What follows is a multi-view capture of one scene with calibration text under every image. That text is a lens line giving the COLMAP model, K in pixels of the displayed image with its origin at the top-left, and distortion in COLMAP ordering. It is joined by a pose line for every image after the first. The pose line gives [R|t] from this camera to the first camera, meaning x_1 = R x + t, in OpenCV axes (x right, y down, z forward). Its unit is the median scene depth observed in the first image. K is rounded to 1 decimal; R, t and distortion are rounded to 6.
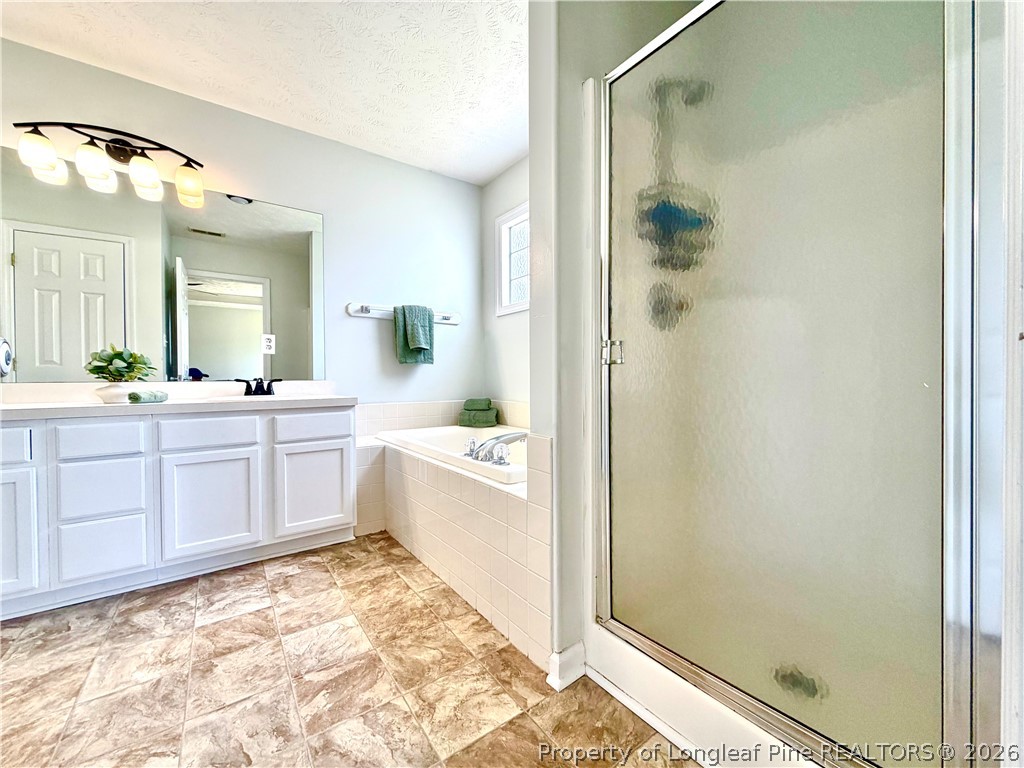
lens RADIAL K [[408.3, 0, 509.8], [0, 408.3, 383.4], [0, 0, 1]] dist [0.001152, 0.000032]
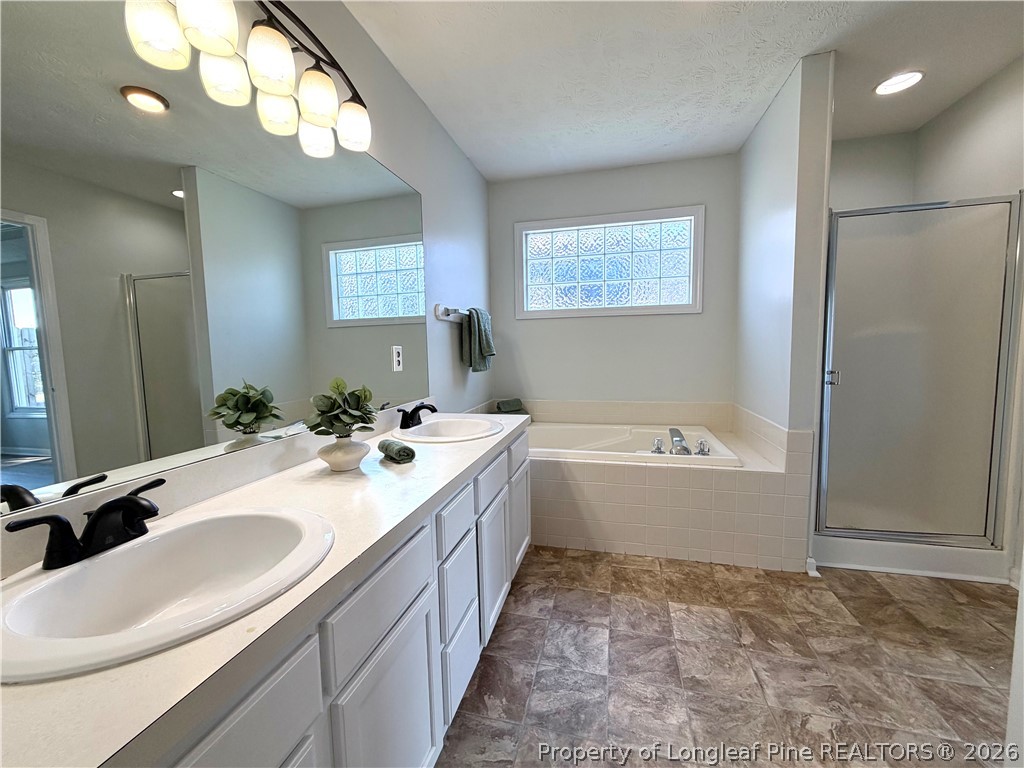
lens RADIAL K [[408.3, 0, 511.4], [0, 408.3, 383.5], [0, 0, 1]] dist [0.001152, 0.000032]
pose [[0.766759, -0.064369, 0.638700, -1.469055], [0.021203, 0.996957, 0.075020, -0.163911], [-0.641585, -0.043980, 0.765790, 0.421708]]
